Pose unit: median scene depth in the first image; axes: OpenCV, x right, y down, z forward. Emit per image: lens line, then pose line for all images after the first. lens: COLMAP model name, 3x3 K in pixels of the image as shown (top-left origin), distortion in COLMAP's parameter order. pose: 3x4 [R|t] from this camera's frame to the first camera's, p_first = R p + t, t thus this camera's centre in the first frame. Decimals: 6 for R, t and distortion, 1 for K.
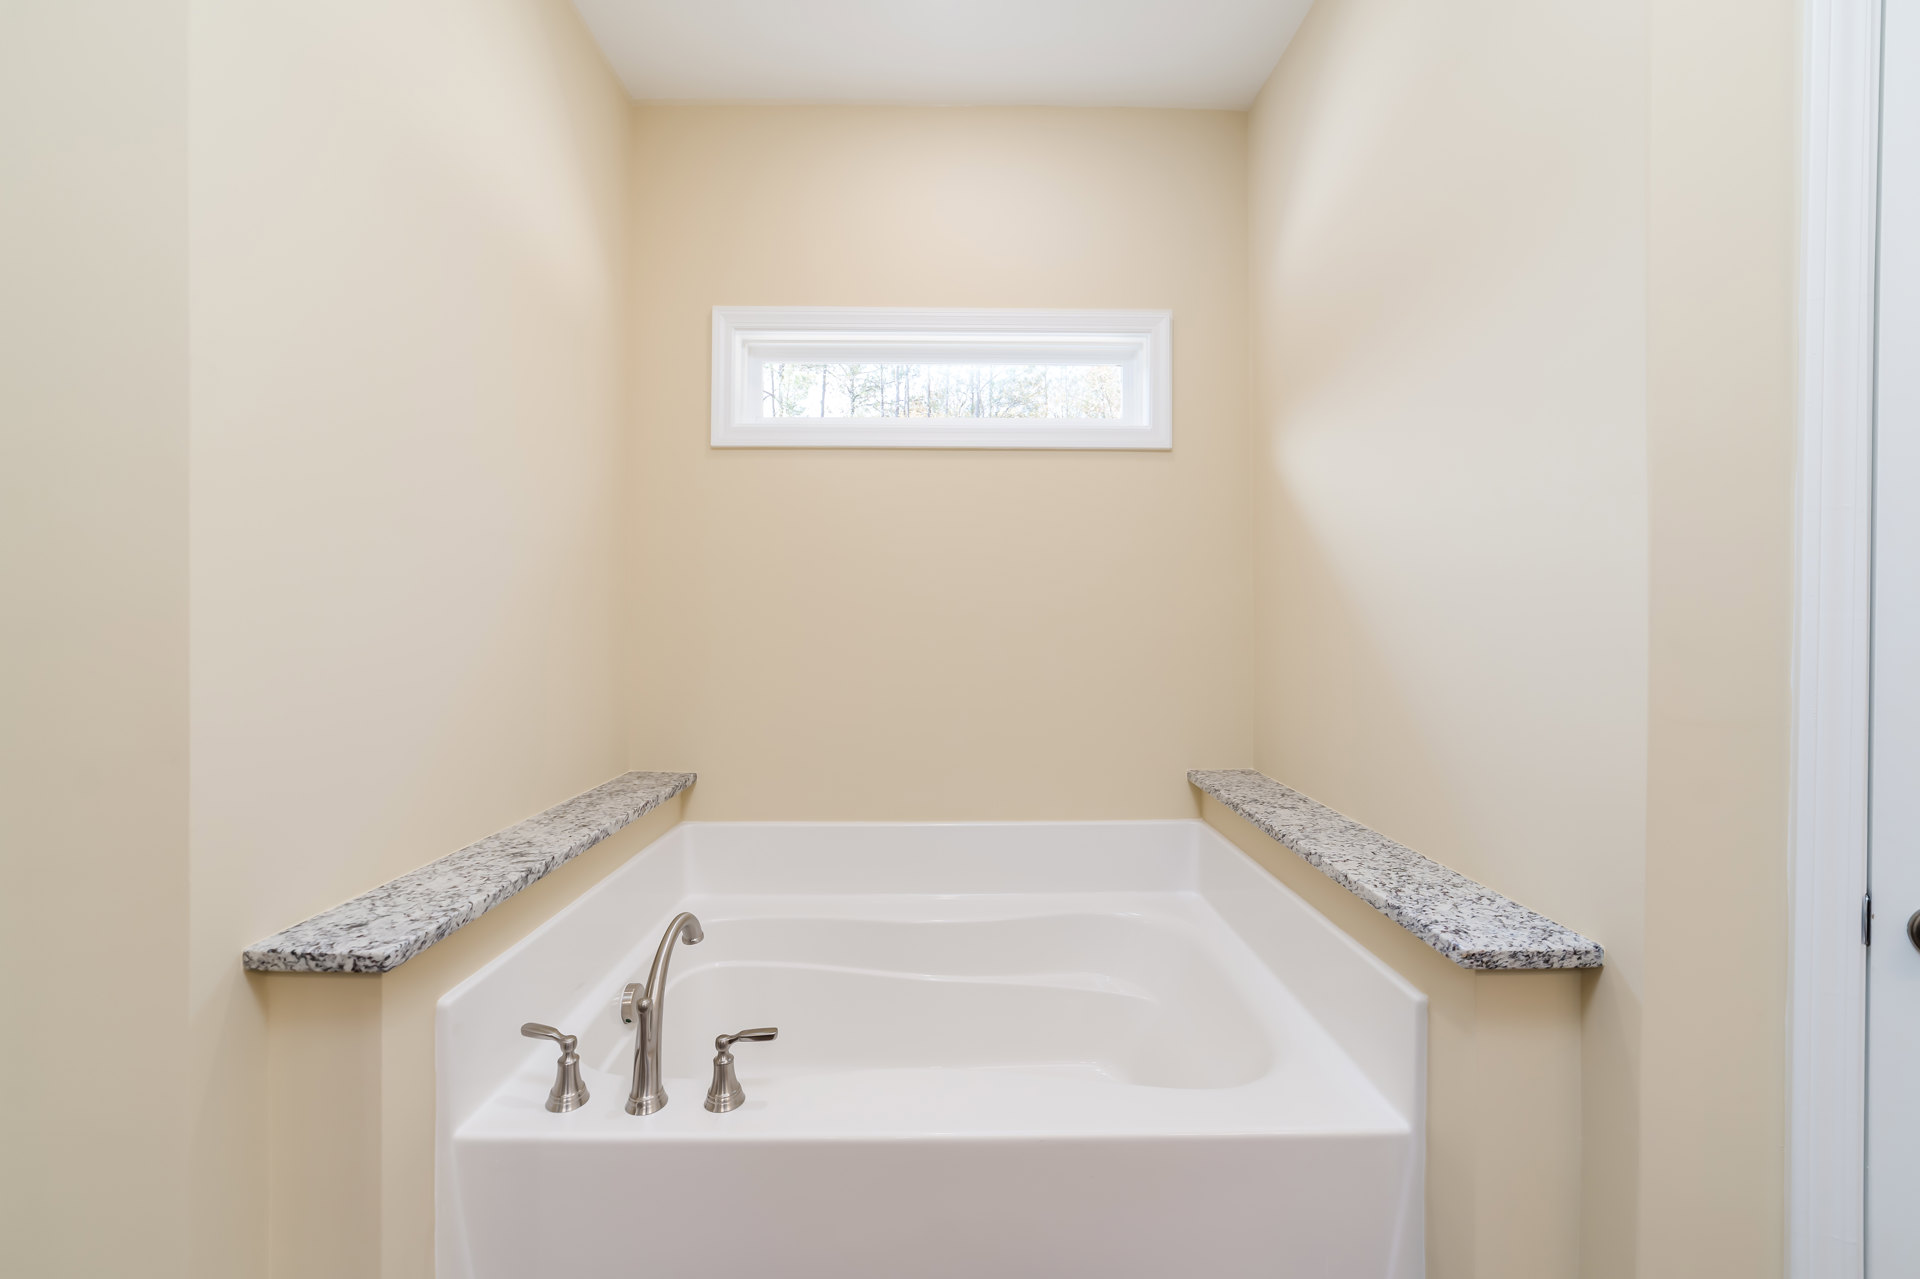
lens RADIAL K [[801.0, 0, 944.8], [0, 801.0, 589.5], [0, 0, 1]] dist [0.038049, -0.035420]
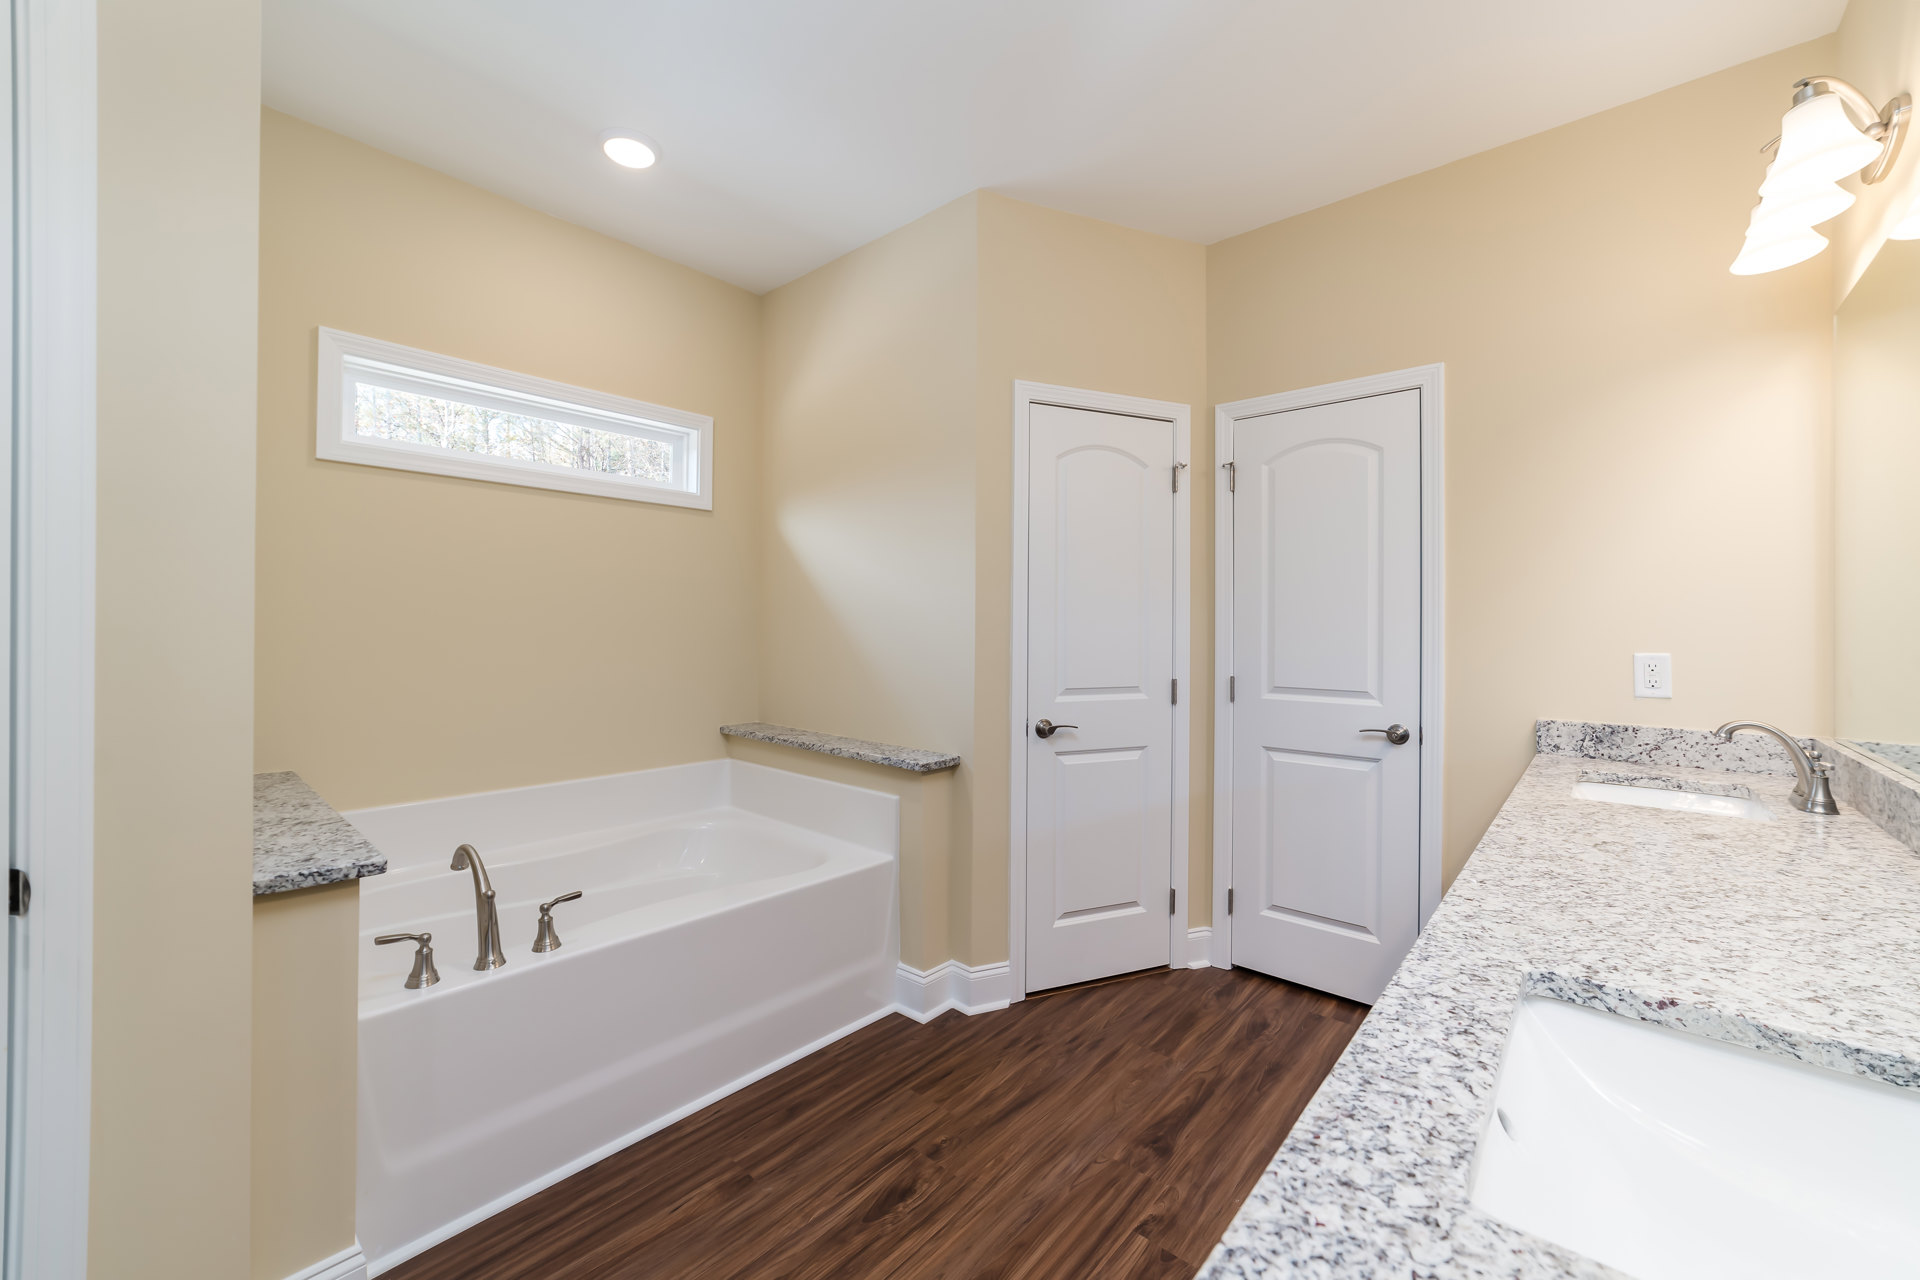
lens RADIAL K [[759.3, 0, 960.0], [0, 759.3, 631.7], [0, 0, 1]] dist [-0.005481, 0.000072]
pose [[0.666561, 0.000821, 0.745450, -0.806598], [-0.027420, 0.999350, 0.023418, -0.000541], [-0.744946, -0.036050, 0.666150, -0.478968]]
